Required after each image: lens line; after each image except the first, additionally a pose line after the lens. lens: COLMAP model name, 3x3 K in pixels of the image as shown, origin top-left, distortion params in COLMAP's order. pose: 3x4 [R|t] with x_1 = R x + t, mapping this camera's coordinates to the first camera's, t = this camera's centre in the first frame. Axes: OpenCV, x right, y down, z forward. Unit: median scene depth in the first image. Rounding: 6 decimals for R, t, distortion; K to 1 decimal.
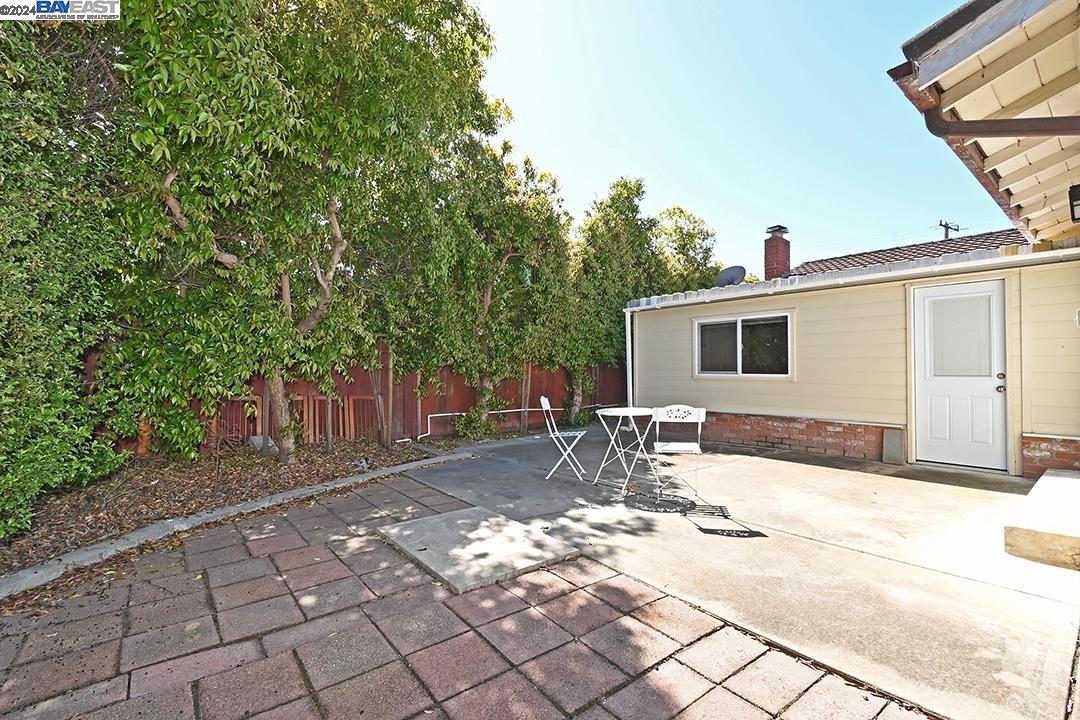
lens RADIAL K [[478.4, 0, 550.8], [0, 478.4, 360.4], [0, 0, 1]] dist [-0.002815, 0.000268]
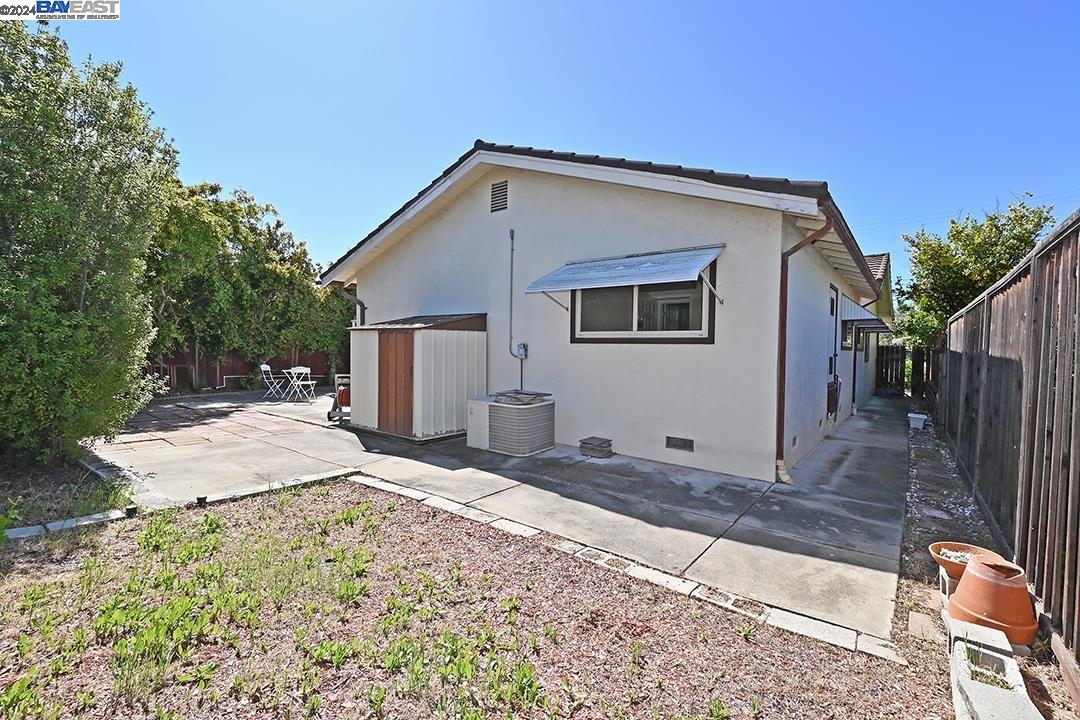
lens RADIAL K [[478.4, 0, 548.2], [0, 478.4, 368.8], [0, 0, 1]] dist [-0.002815, 0.000268]
pose [[0.972729, 0.008906, 0.231773, 0.541744], [-0.020938, 0.998554, 0.049505, -0.034668], [-0.230997, -0.053008, 0.971509, -1.105336]]
